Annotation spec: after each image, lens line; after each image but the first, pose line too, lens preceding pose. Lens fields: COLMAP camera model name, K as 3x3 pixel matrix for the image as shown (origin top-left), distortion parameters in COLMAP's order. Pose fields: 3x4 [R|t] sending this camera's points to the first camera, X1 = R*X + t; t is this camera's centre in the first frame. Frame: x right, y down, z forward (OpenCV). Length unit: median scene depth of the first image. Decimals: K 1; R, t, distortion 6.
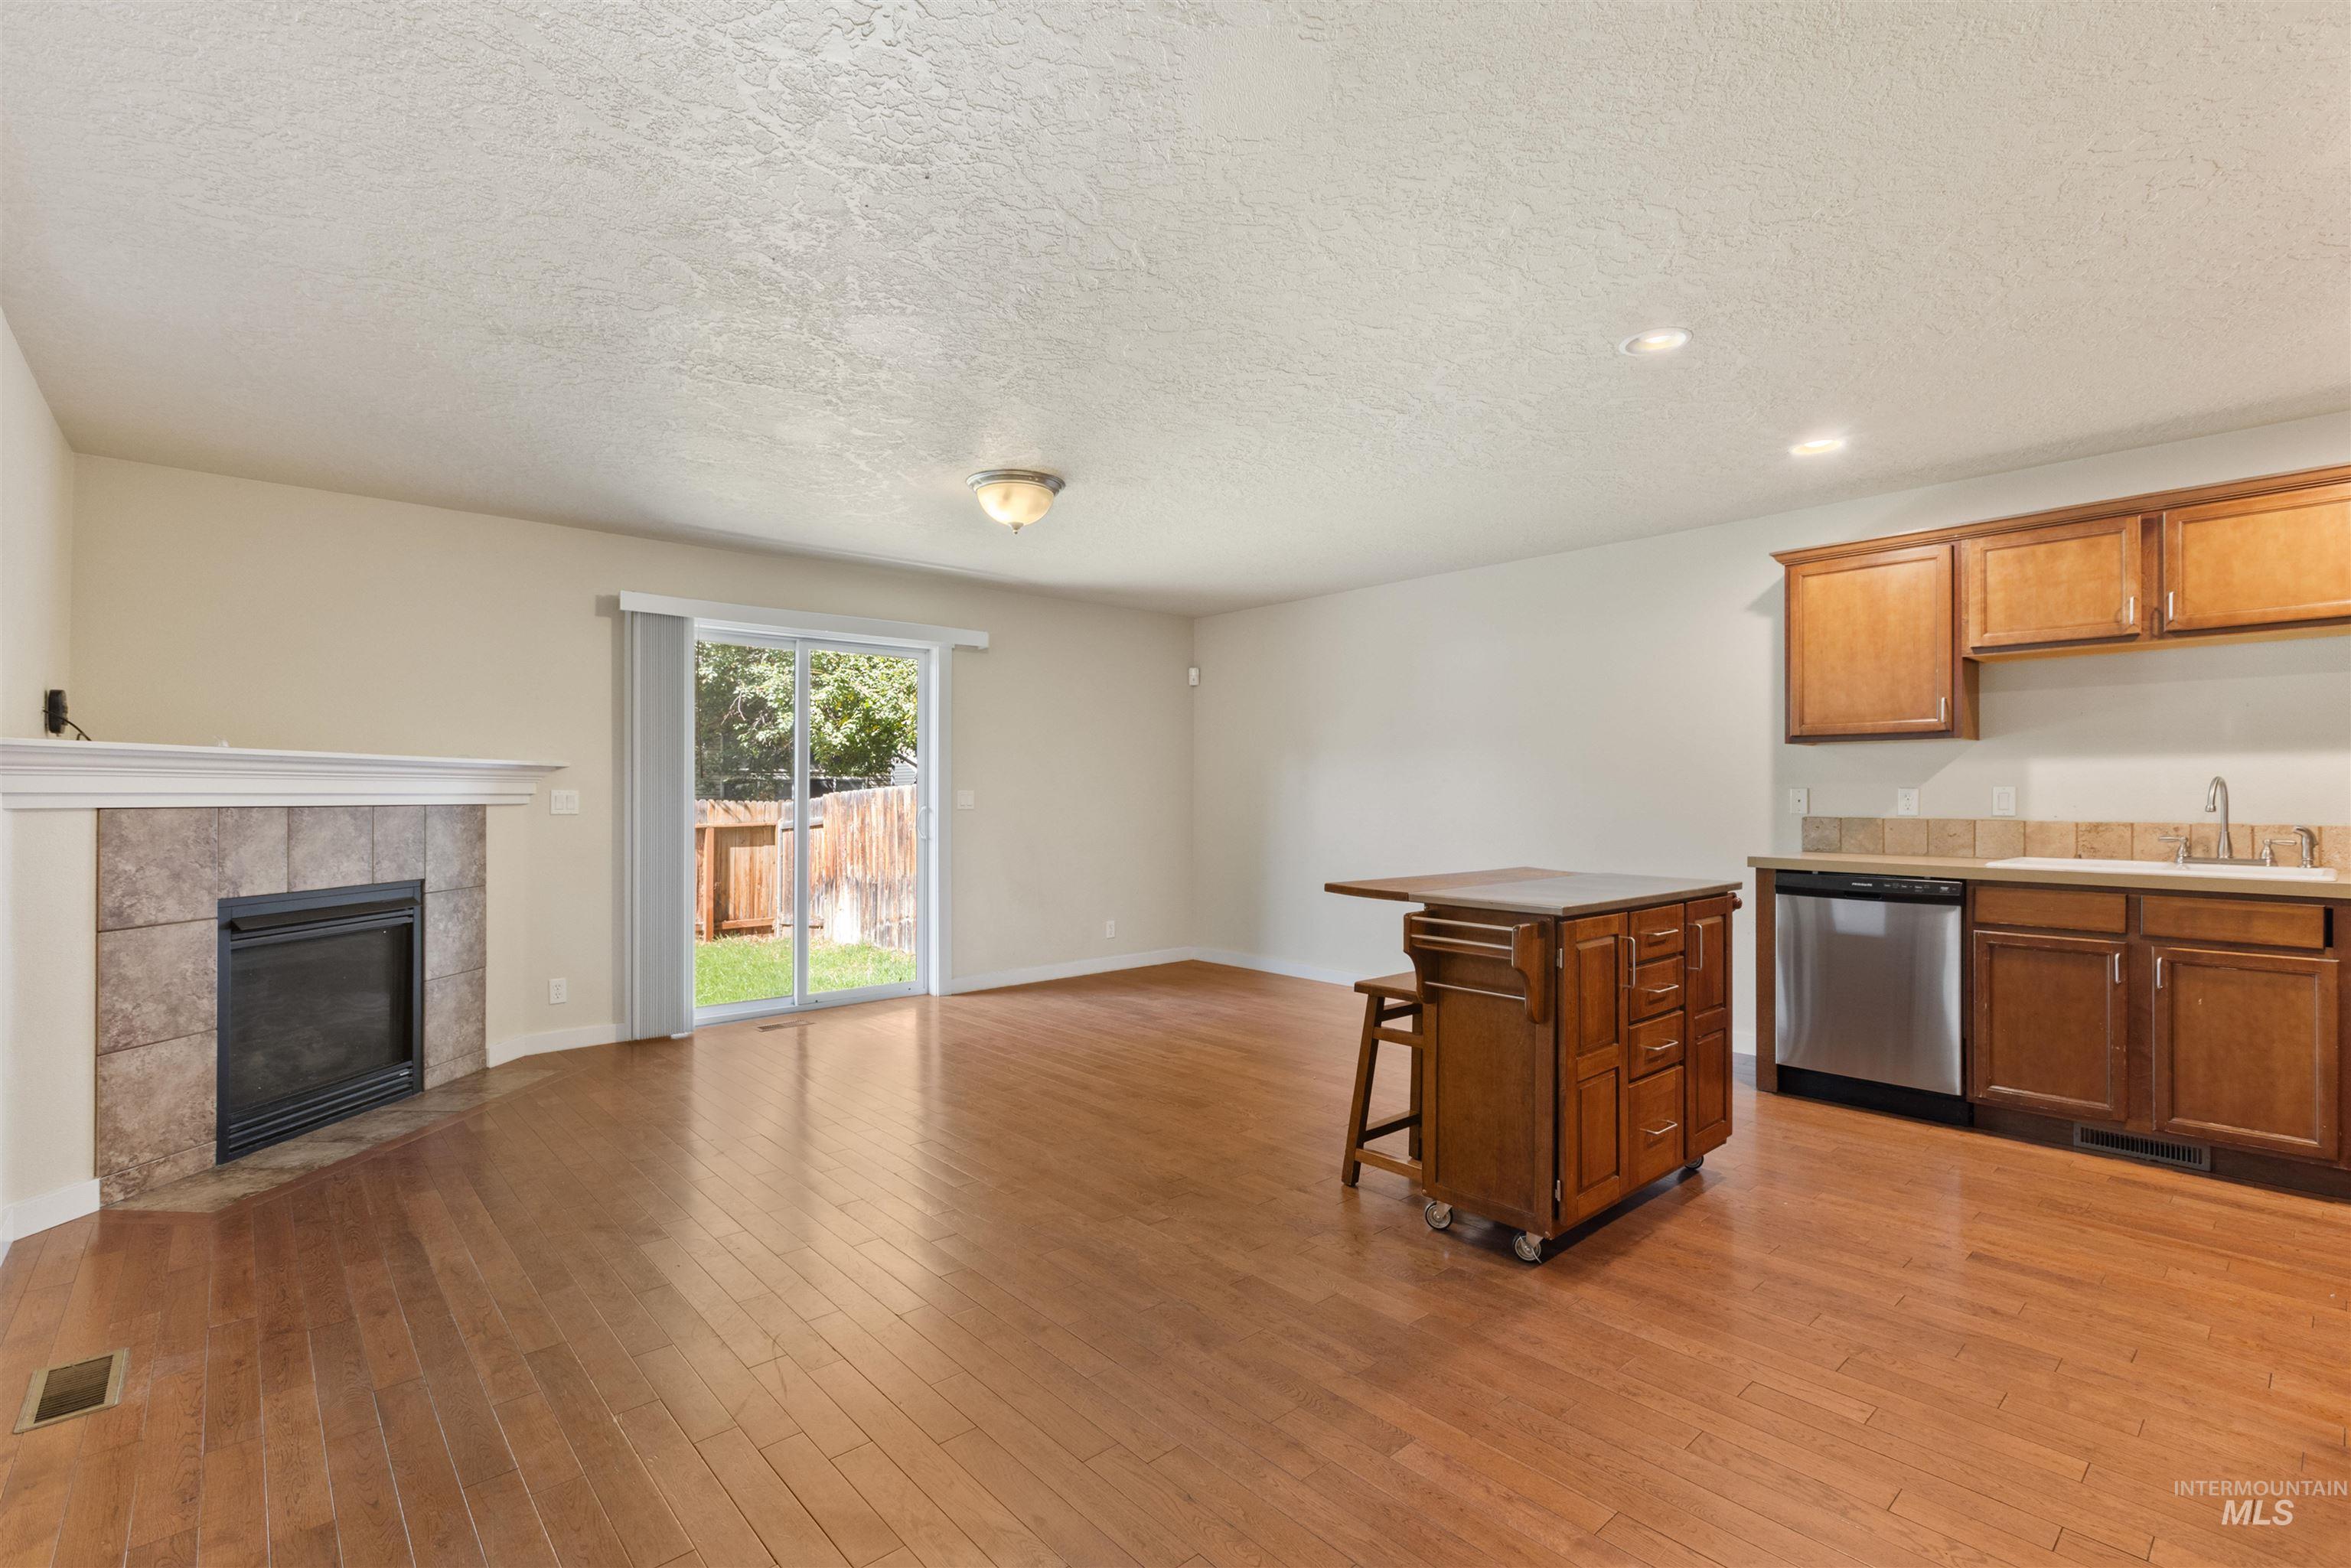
lens RADIAL K [[1096.9, 0, 1133.9], [0, 1096.9, 790.8], [0, 0, 1]] dist [0.000467, -0.000676]
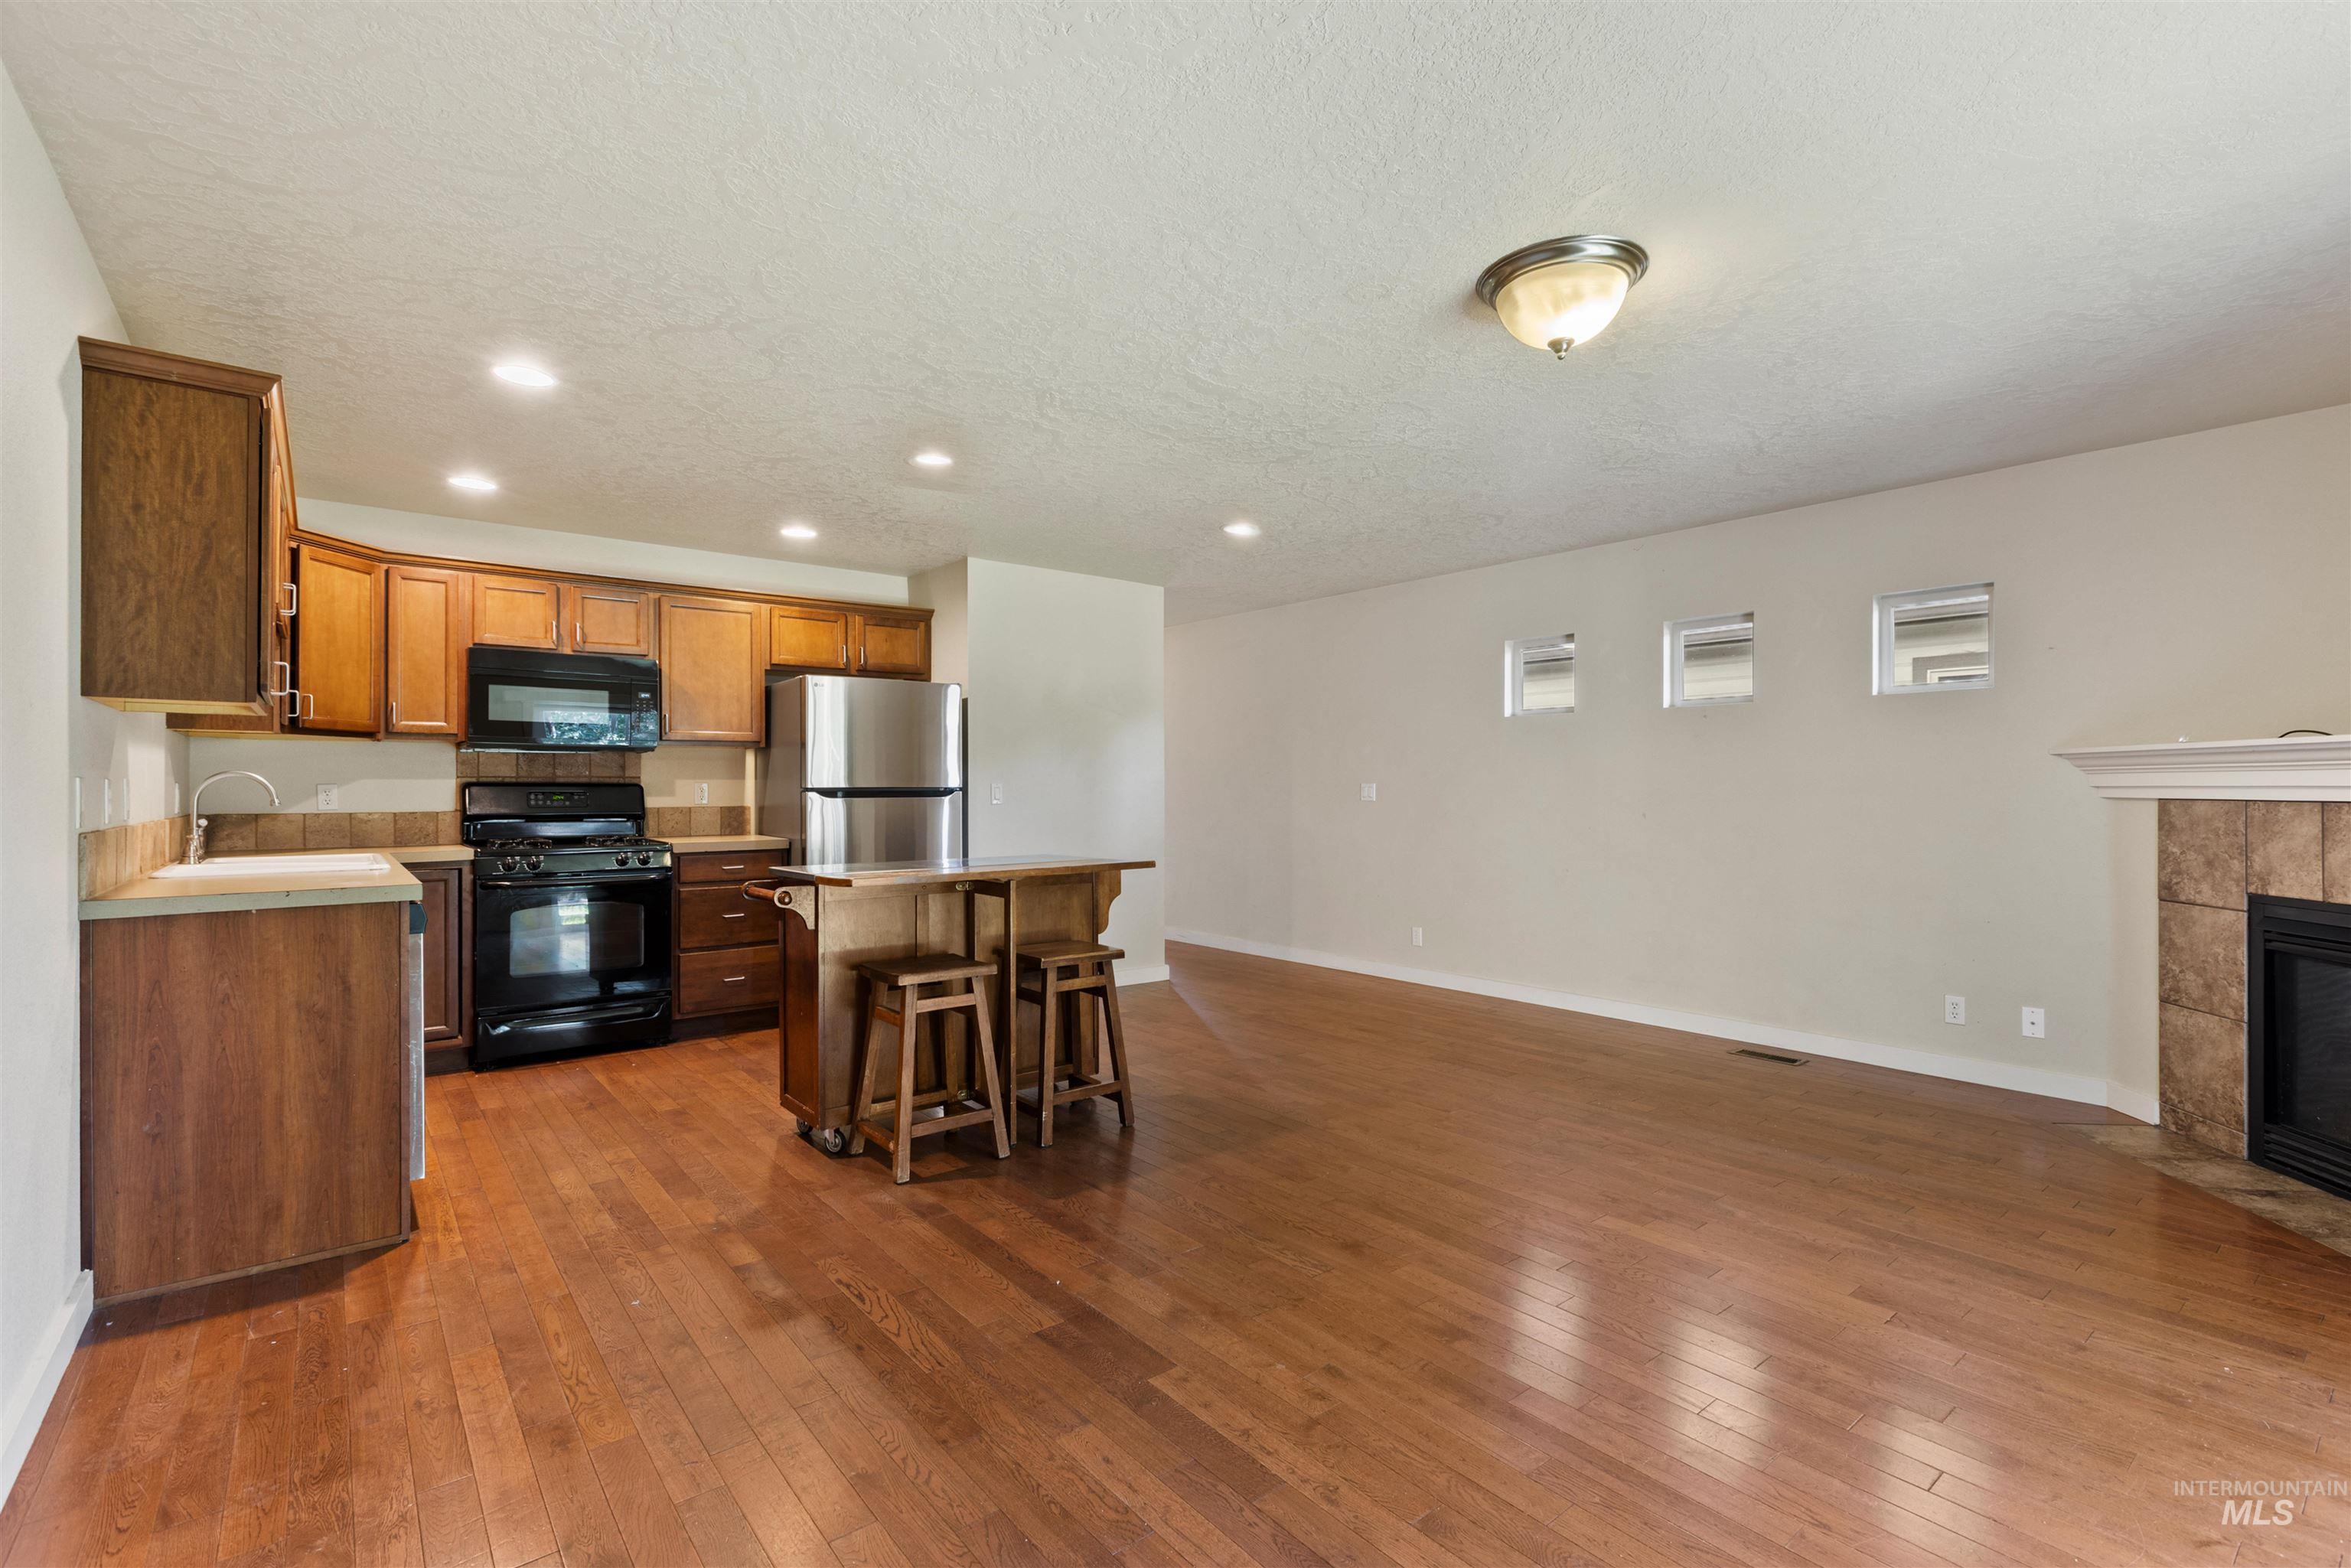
lens RADIAL K [[1061.3, 0, 1173.5], [0, 1061.3, 788.6], [0, 0, 1]] dist [0.000964, 0.000167]
pose [[-0.999978, 0.000900, 0.006556, 0.125840], [0.000895, 0.999999, -0.000680, 0.004278], [-0.006557, -0.000674, -0.999978, 1.911163]]
